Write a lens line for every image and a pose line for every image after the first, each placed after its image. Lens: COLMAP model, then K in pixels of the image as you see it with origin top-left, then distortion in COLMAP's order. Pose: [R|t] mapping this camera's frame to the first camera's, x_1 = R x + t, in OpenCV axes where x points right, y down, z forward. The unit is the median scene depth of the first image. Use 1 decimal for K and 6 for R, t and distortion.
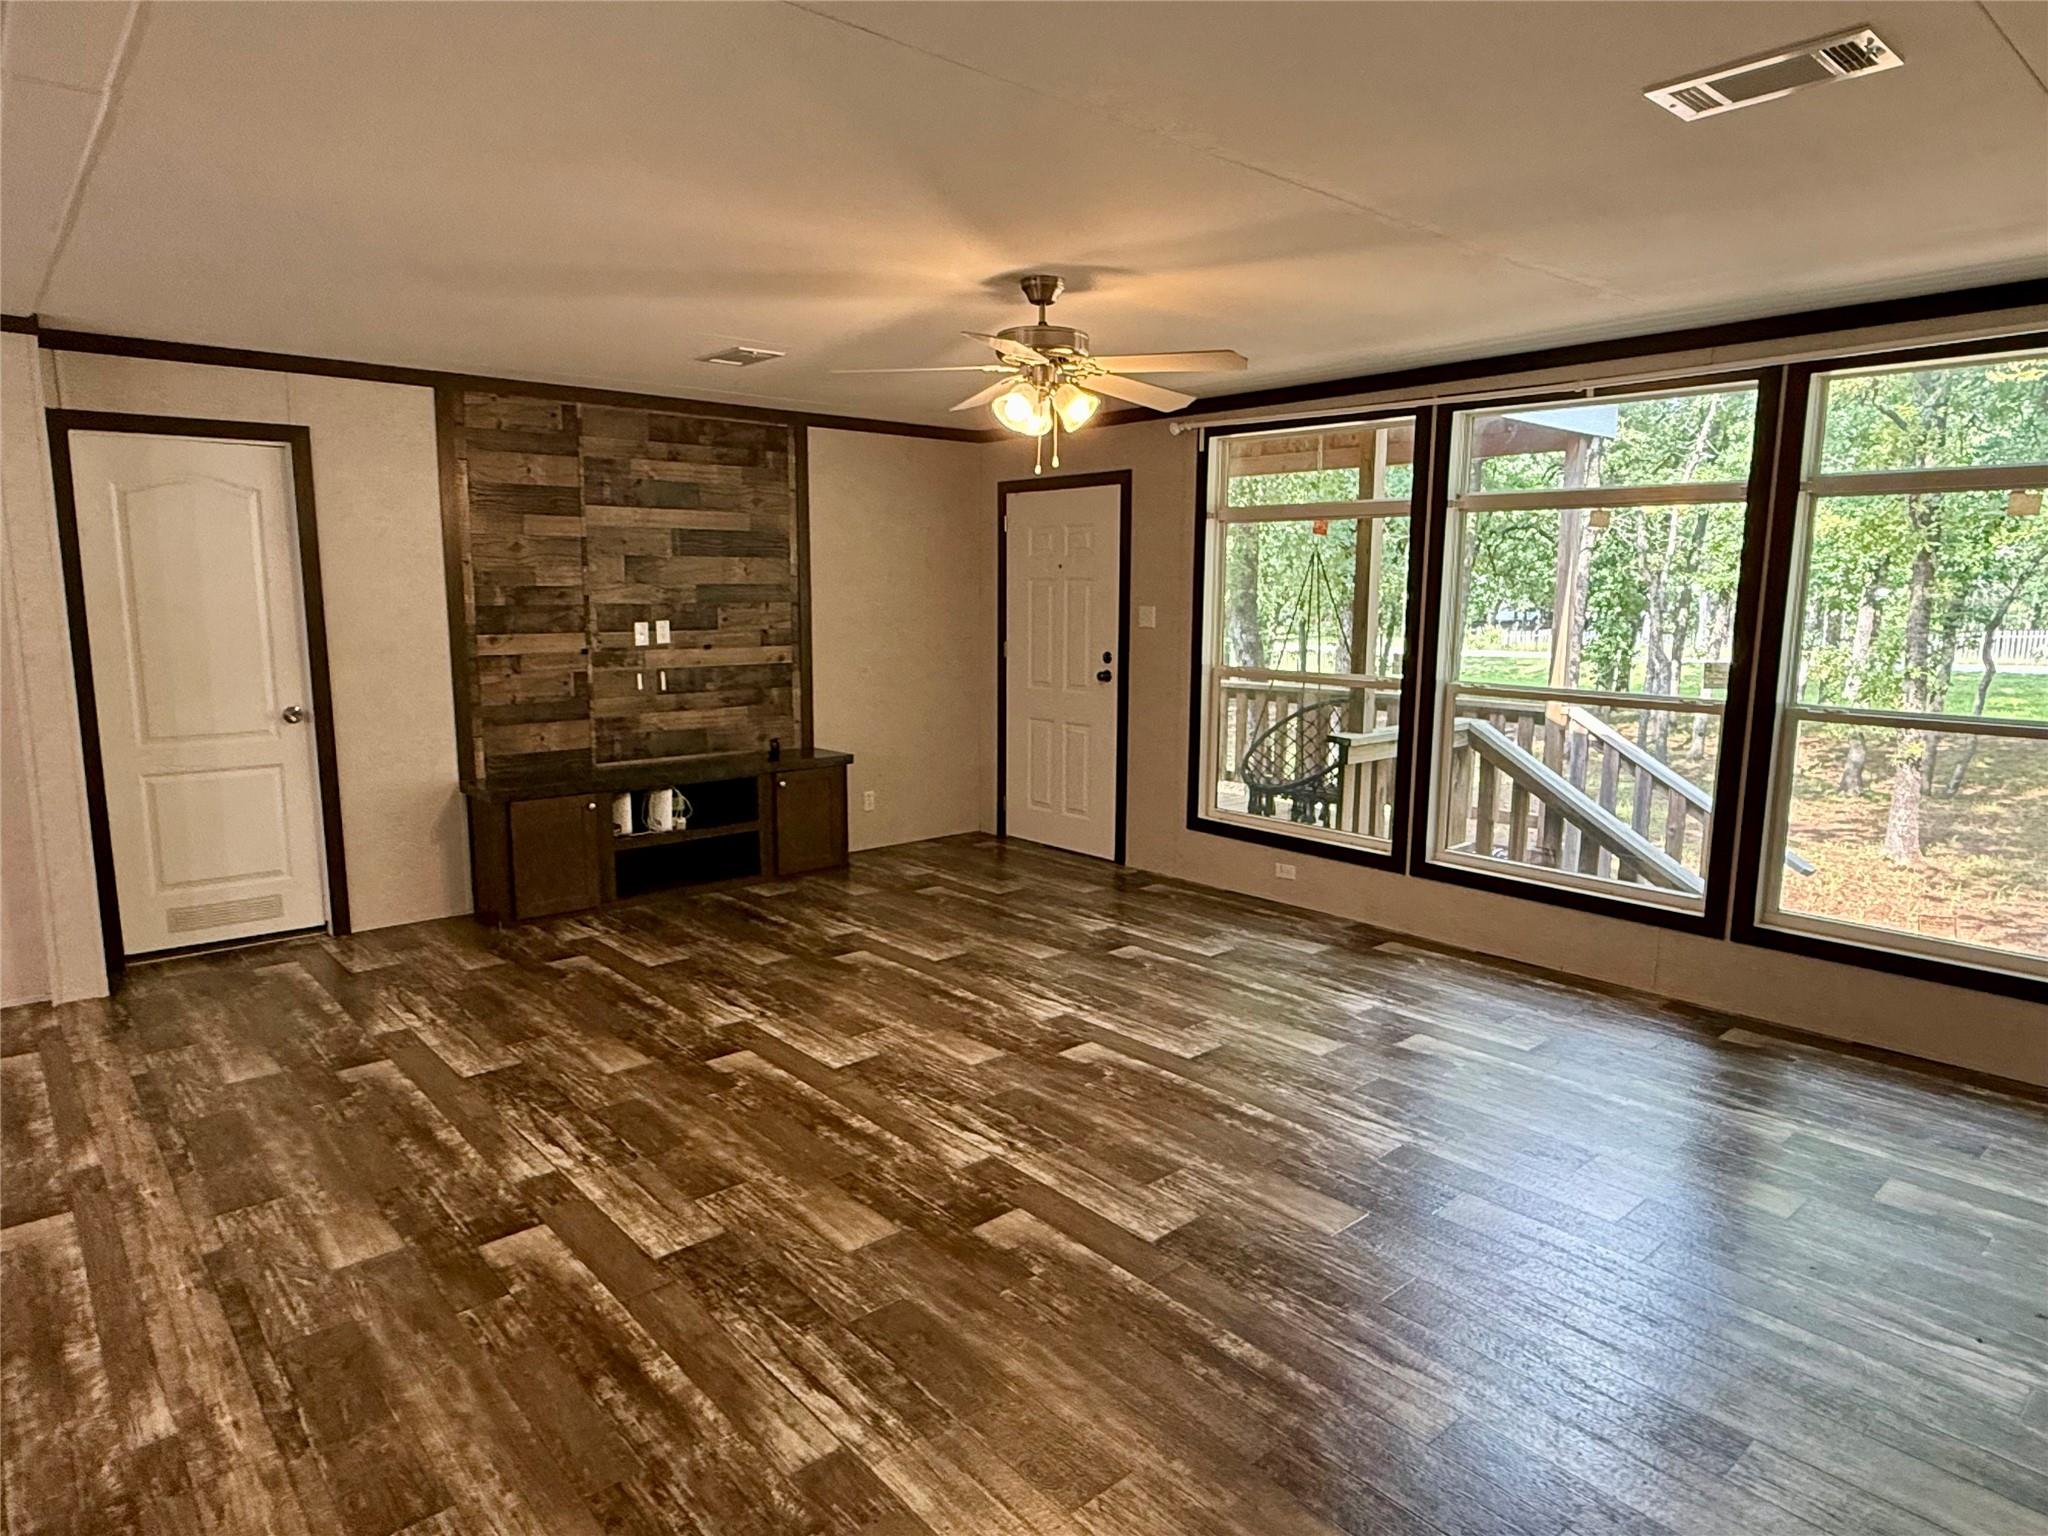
lens RADIAL K [[1231.1, 0, 1009.6], [0, 1231.1, 783.1], [0, 0, 1]] dist [0.005053, 0.001966]
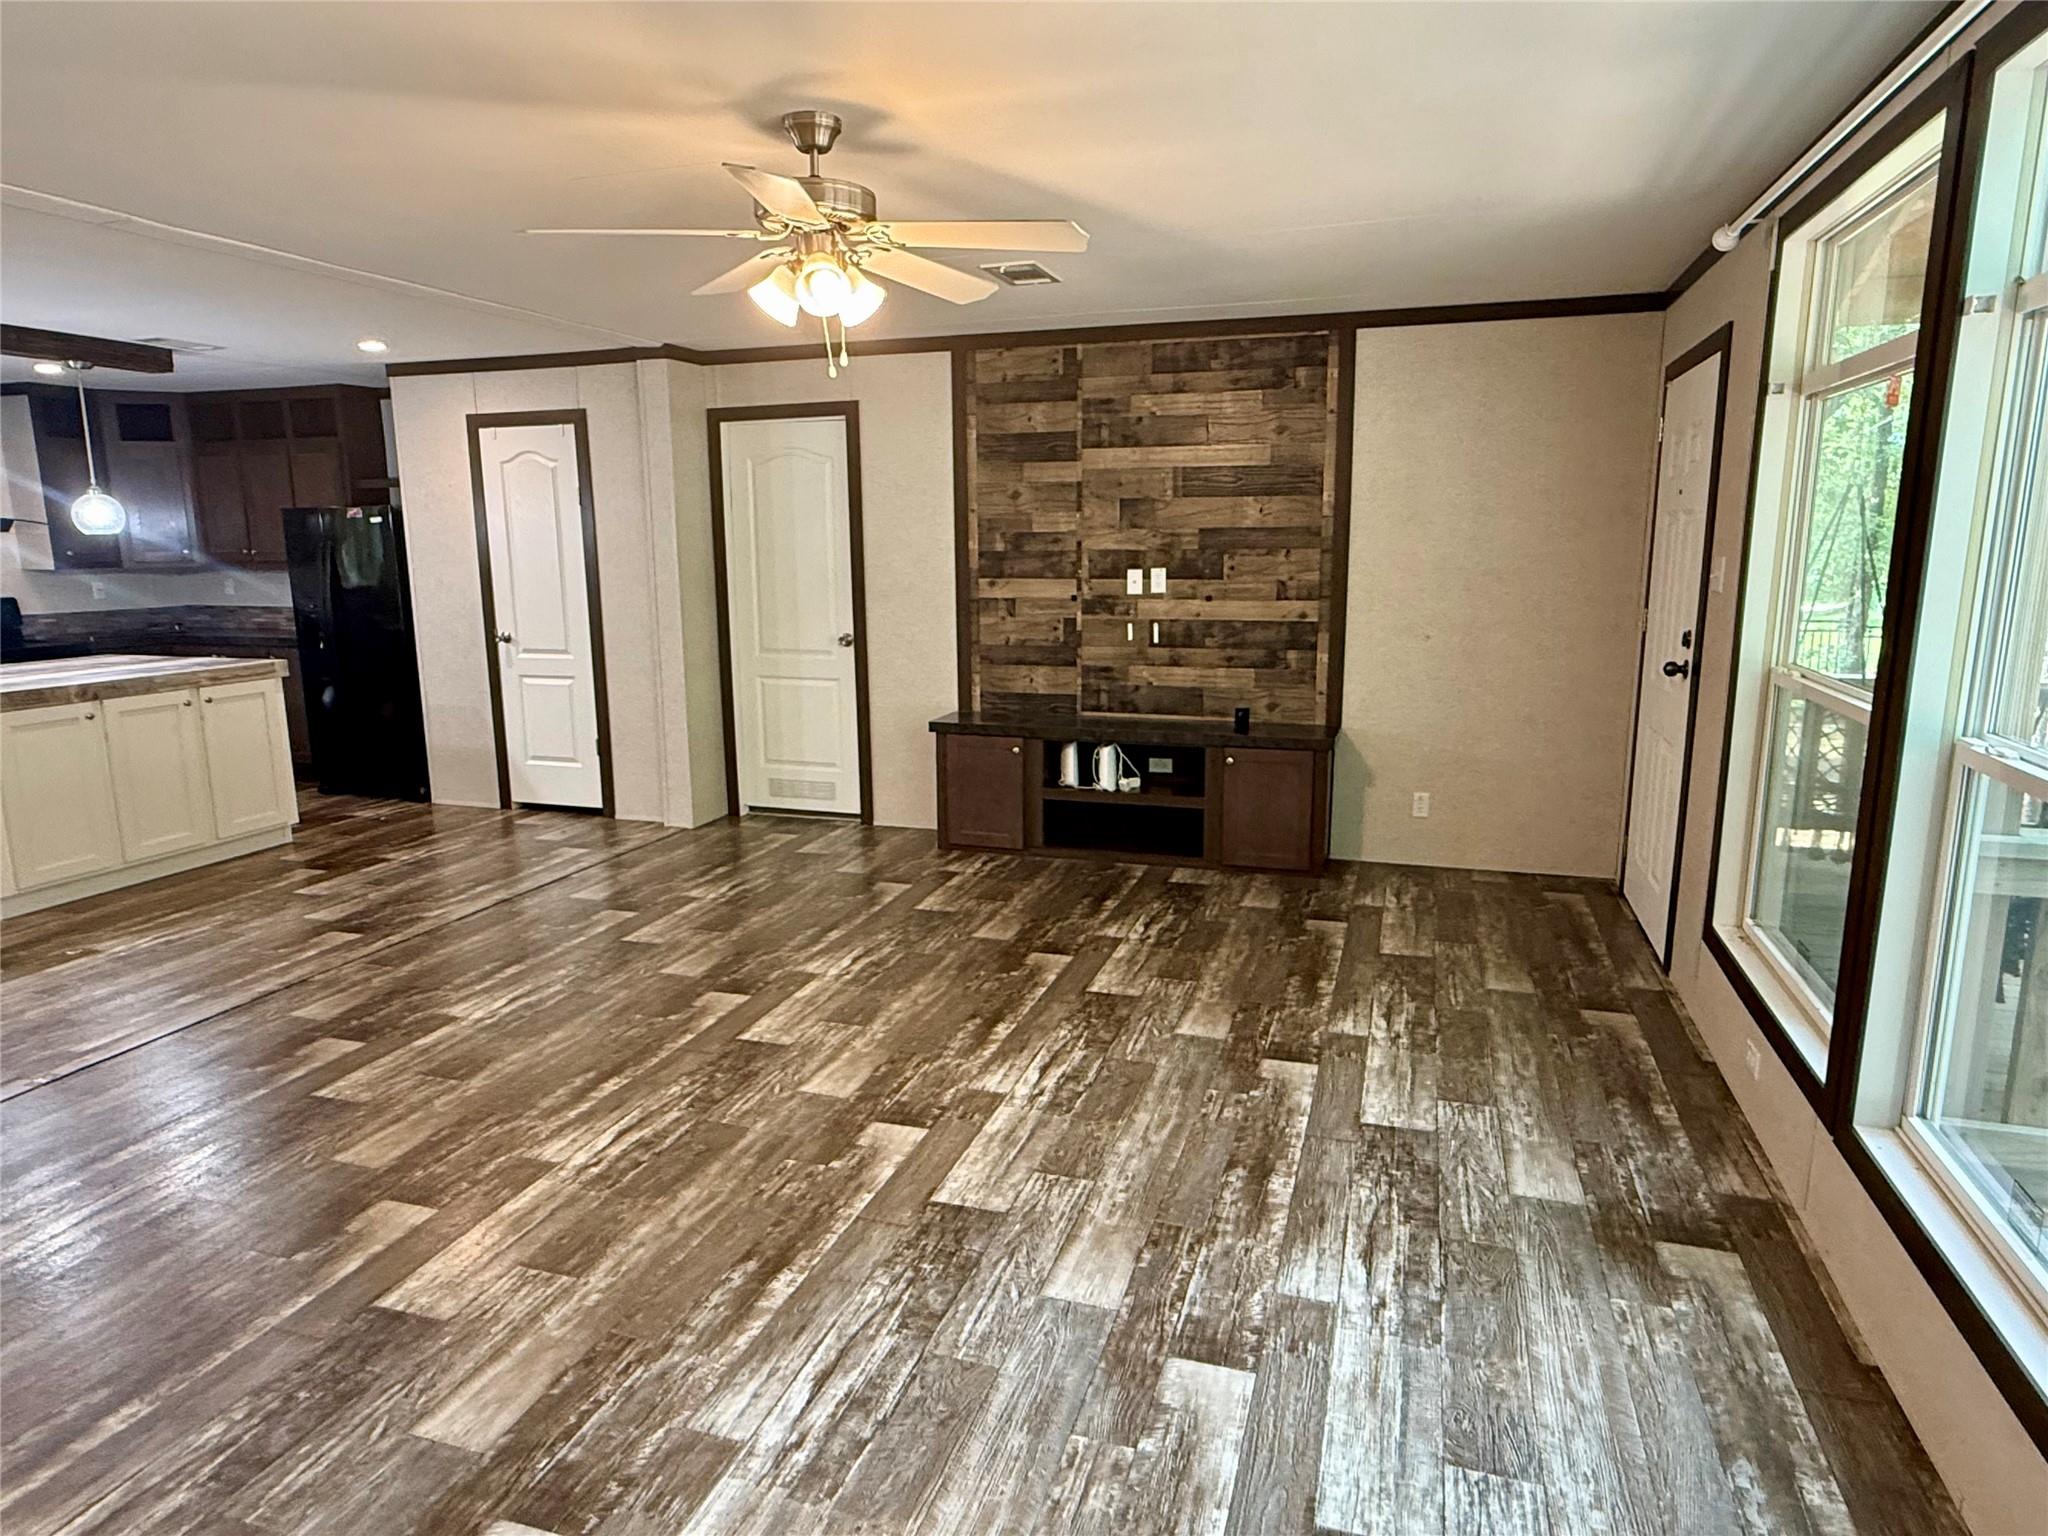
lens RADIAL K [[1231.1, 0, 1012.6], [0, 1231.1, 755.3], [0, 0, 1]] dist [0.005053, 0.001966]
pose [[0.511302, 0.140852, -0.847780, 0.491980], [-0.129382, 0.987850, 0.086093, -0.060821], [0.849606, 0.065668, 0.523314, 0.449866]]
